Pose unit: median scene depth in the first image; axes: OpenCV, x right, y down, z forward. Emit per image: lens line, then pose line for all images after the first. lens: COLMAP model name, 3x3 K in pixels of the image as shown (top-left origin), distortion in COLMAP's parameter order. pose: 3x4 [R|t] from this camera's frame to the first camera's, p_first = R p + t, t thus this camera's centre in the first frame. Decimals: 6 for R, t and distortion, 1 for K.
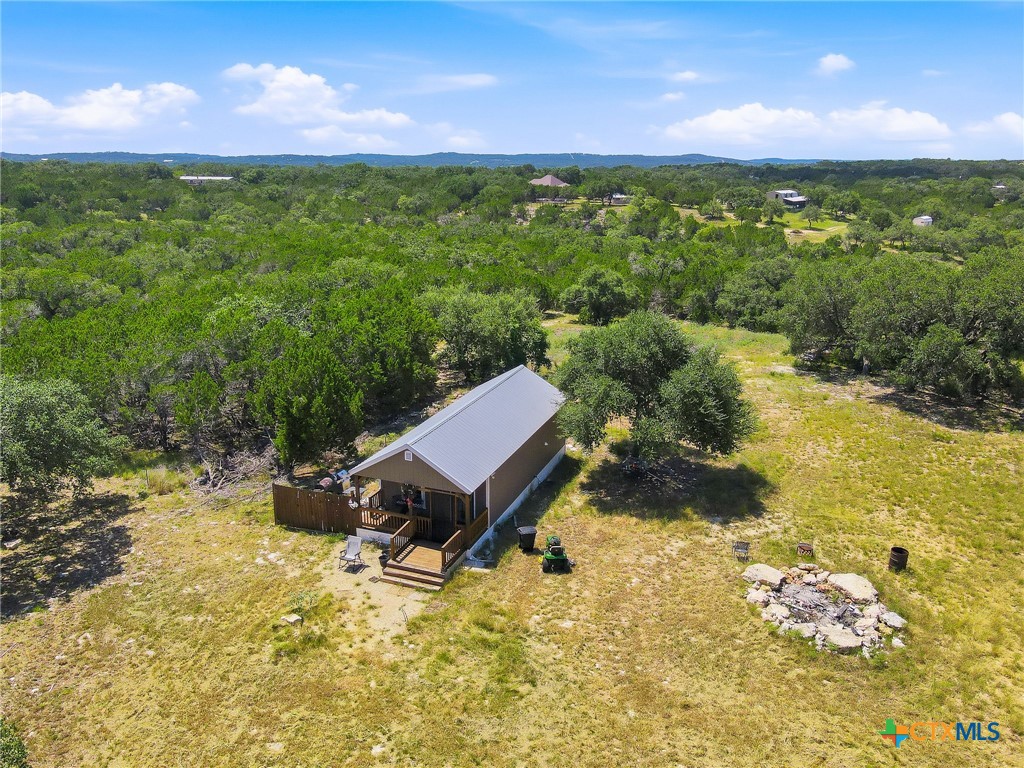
lens RADIAL K [[790.1, 0, 515.1], [0, 790.1, 387.6], [0, 0, 1]] dist [0.003919, 0.028279]
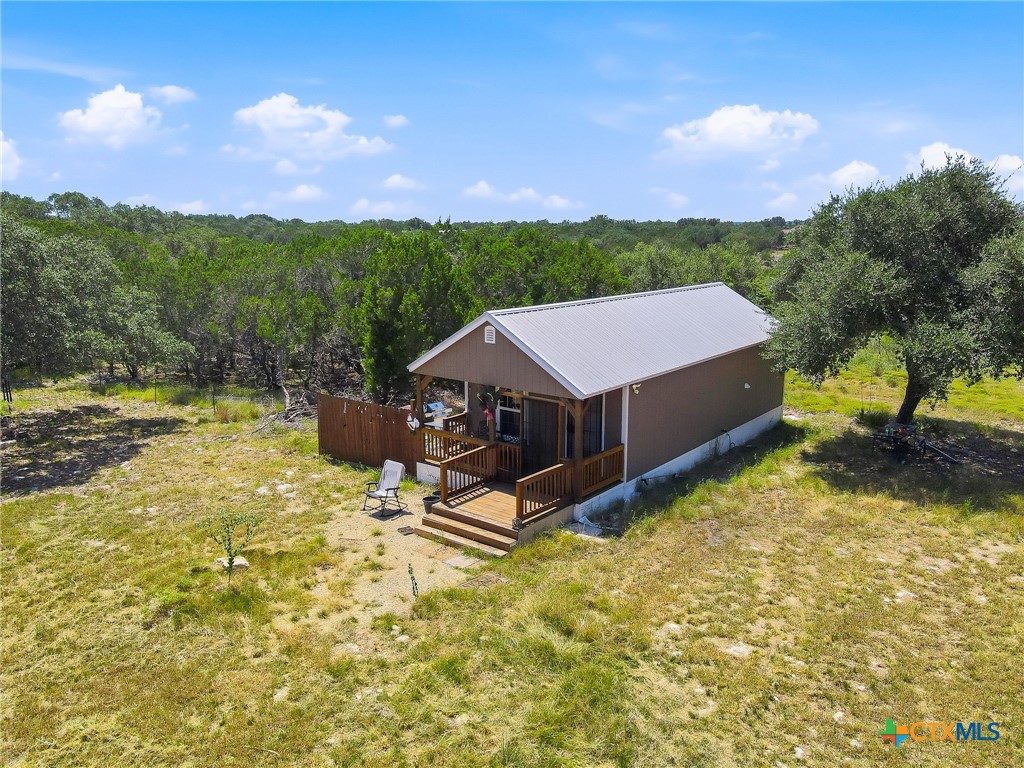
lens RADIAL K [[790.1, 0, 507.2], [0, 790.1, 378.4], [0, 0, 1]] dist [0.003919, 0.028279]
pose [[0.952279, 0.056498, -0.299956, 0.060403], [-0.083135, 0.993575, -0.076789, 0.170902], [0.293690, 0.098062, 0.950857, 0.460256]]
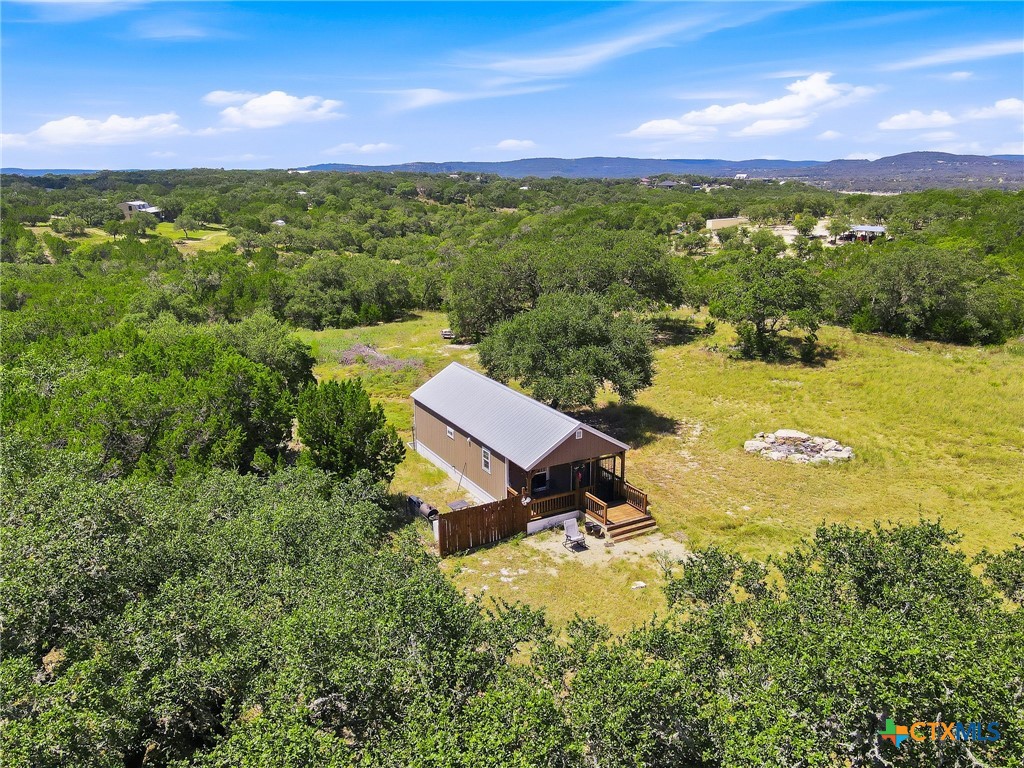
lens RADIAL K [[790.1, 0, 508.3], [0, 790.1, 384.3], [0, 0, 1]] dist [0.003919, 0.028279]
pose [[0.642699, -0.218558, 0.734282, -1.086812], [0.227609, 0.969641, 0.089392, -0.126708], [-0.731528, 0.109677, 0.672933, 0.295438]]
